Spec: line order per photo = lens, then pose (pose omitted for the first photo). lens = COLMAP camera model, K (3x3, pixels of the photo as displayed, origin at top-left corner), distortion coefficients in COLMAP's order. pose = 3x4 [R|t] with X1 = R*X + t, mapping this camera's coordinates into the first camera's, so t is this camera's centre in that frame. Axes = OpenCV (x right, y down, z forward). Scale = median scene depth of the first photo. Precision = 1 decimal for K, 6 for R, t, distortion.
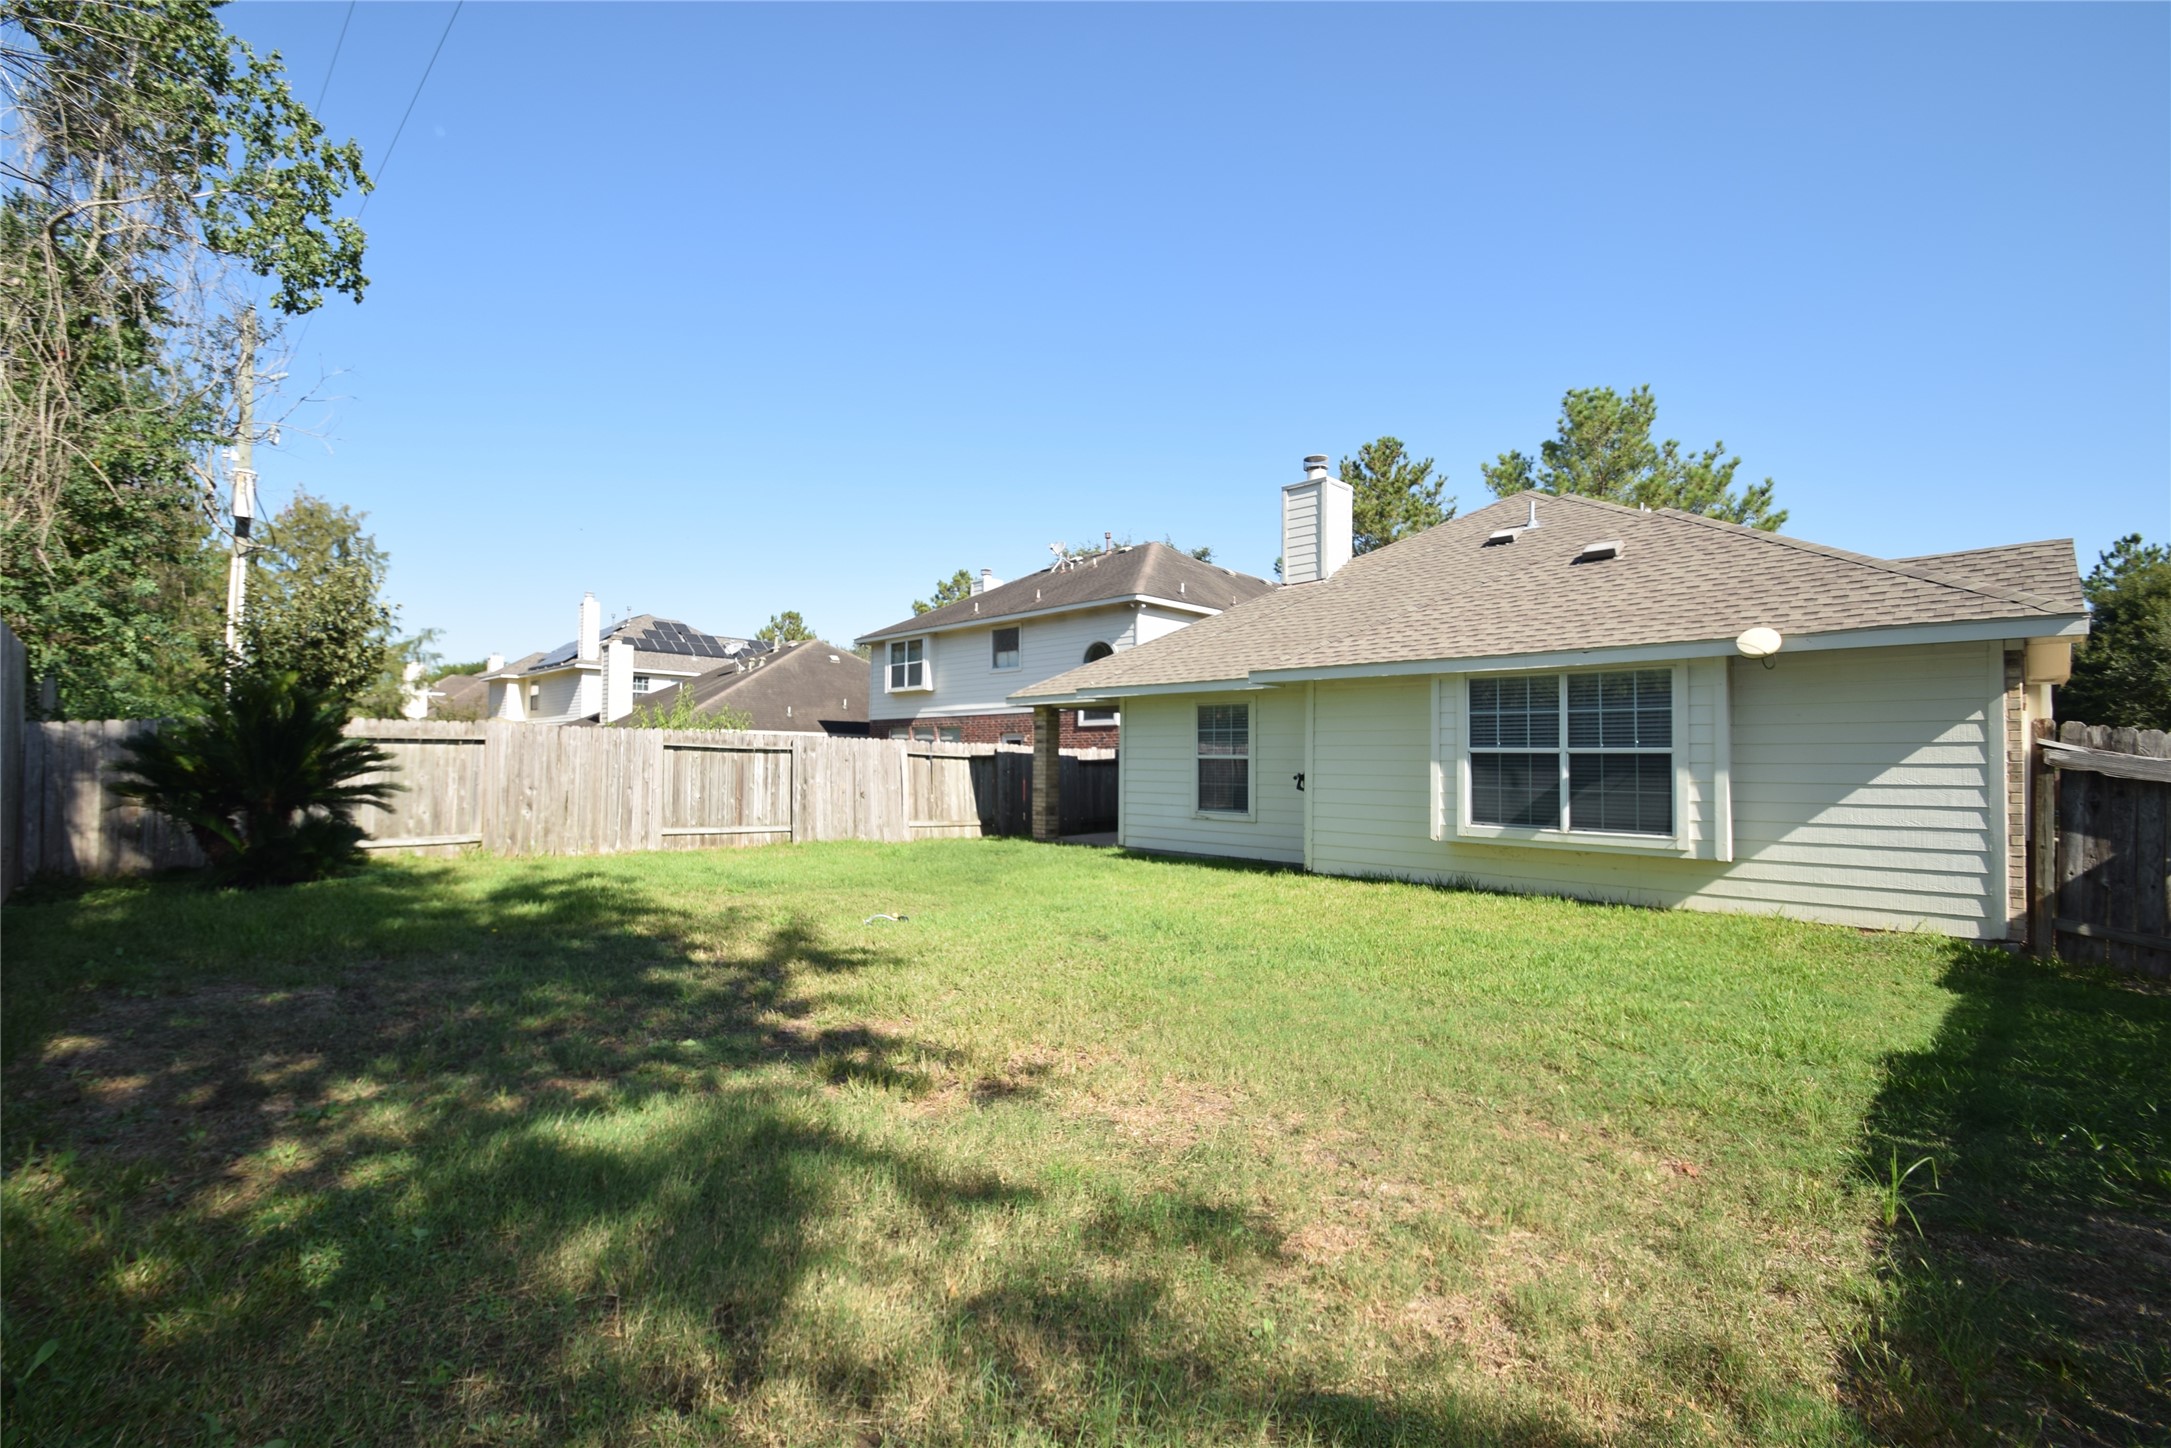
lens RADIAL K [[955.7, 0, 1038.0], [0, 955.7, 735.2], [0, 0, 1]] dist [-0.000560, -0.005834]
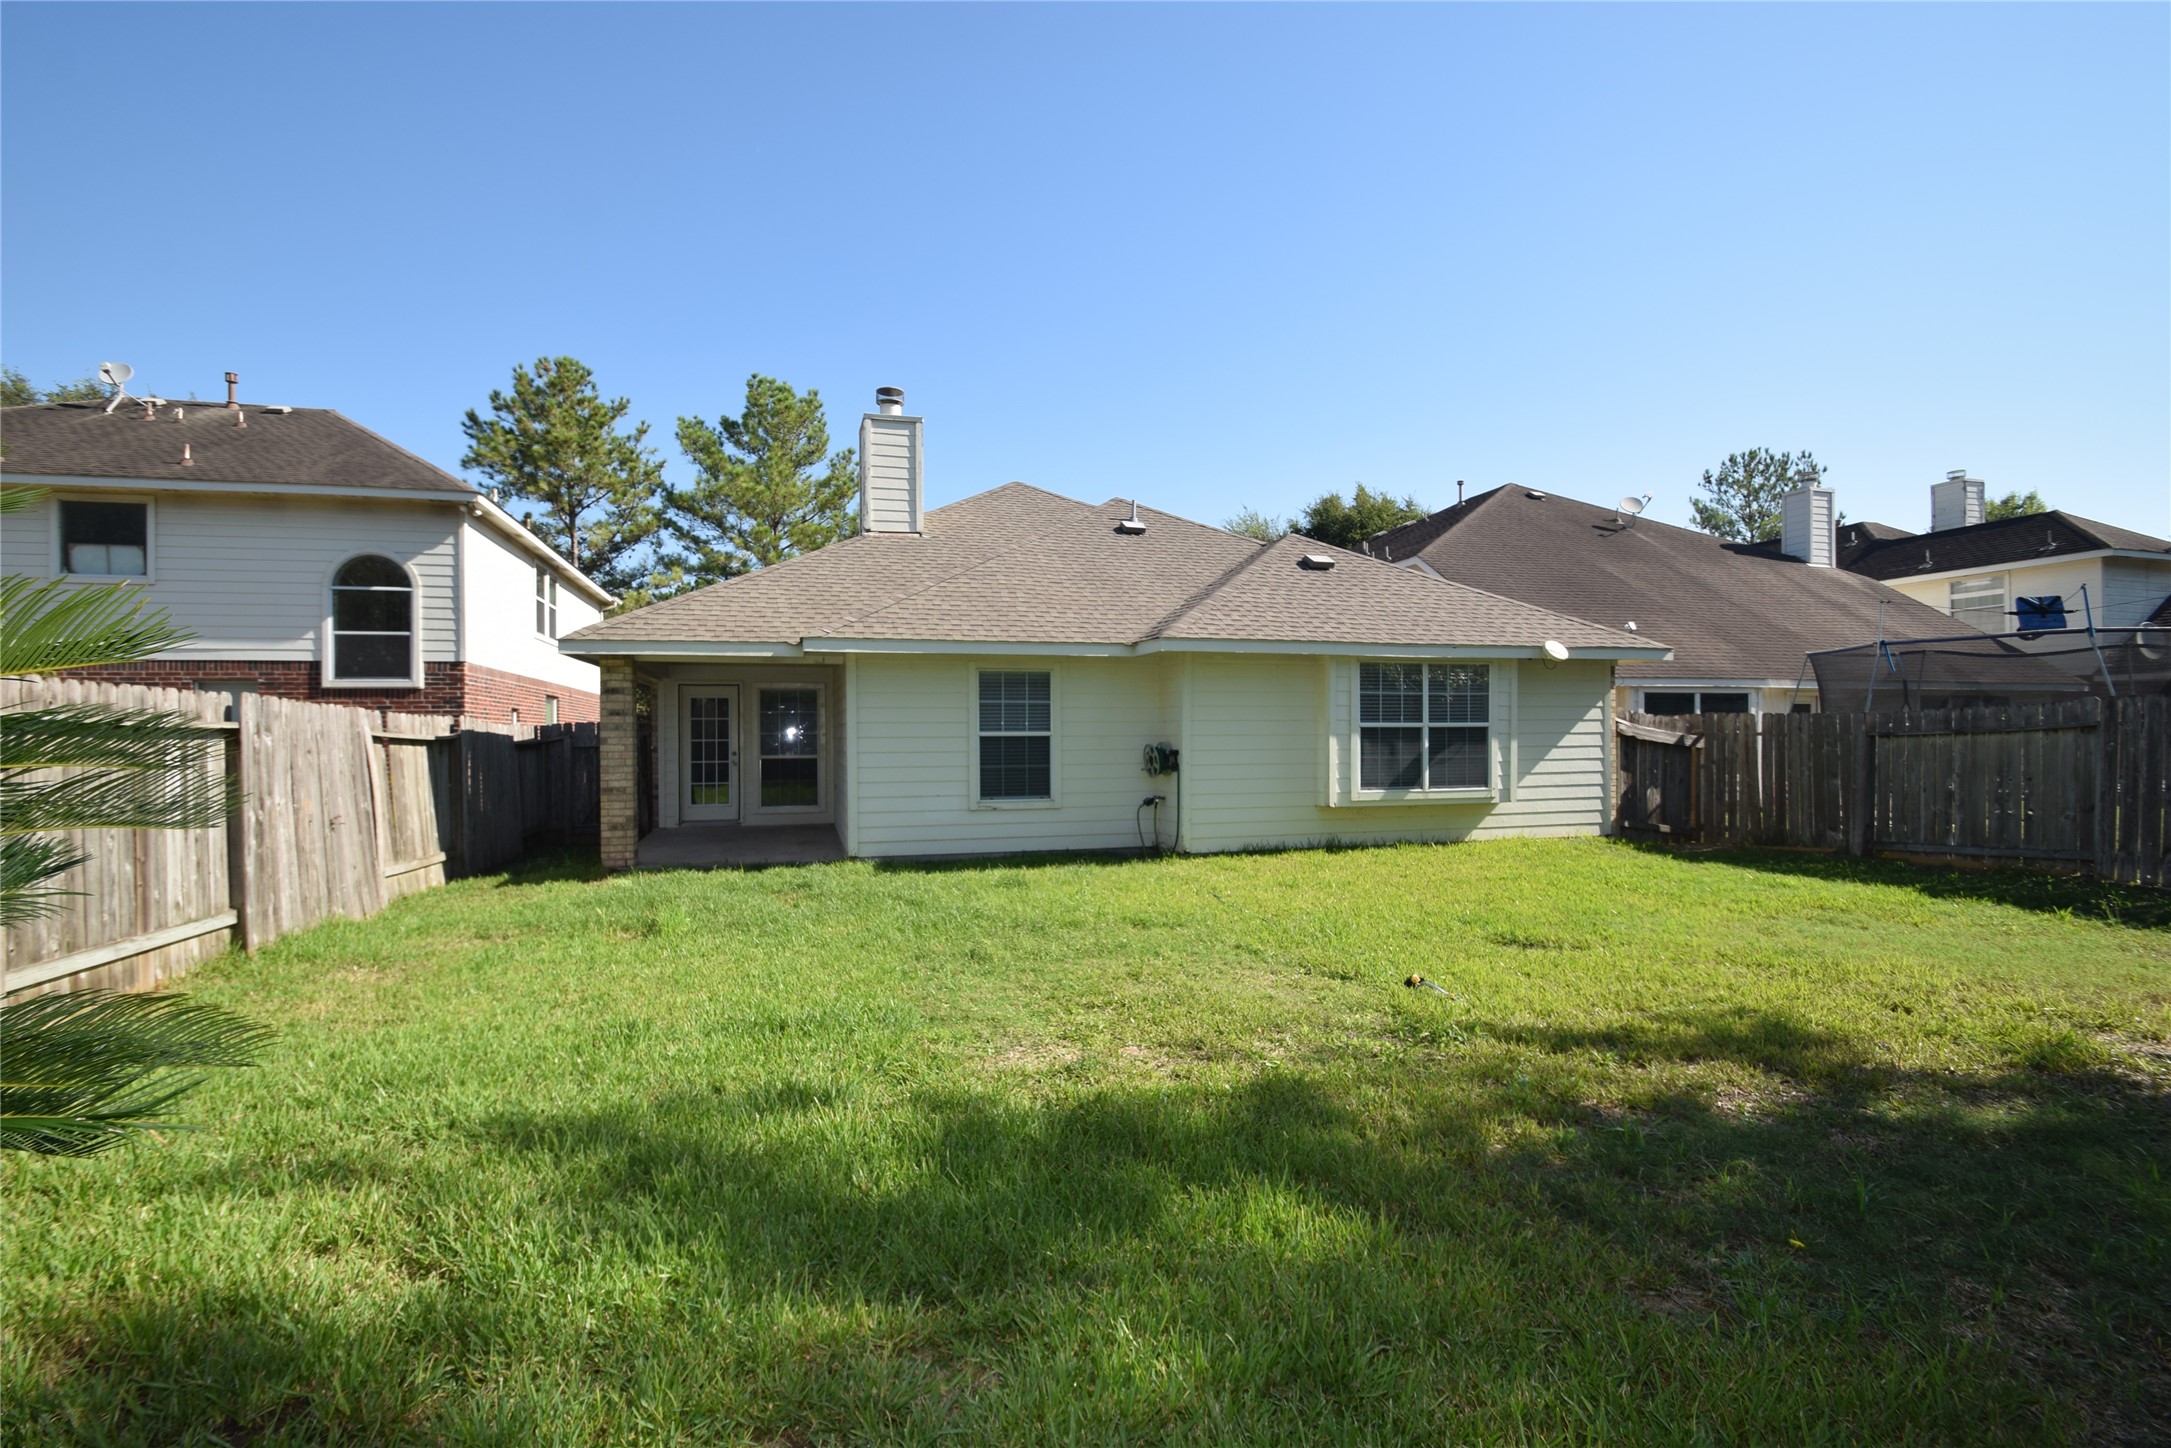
lens RADIAL K [[955.7, 0, 1084.9], [0, 955.7, 733.6], [0, 0, 1]] dist [-0.000560, -0.005834]
pose [[0.473899, -0.011865, 0.880499, -0.696797], [-0.010857, 0.999754, 0.019316, 0.007385], [-0.880512, -0.018713, 0.473654, 0.742312]]
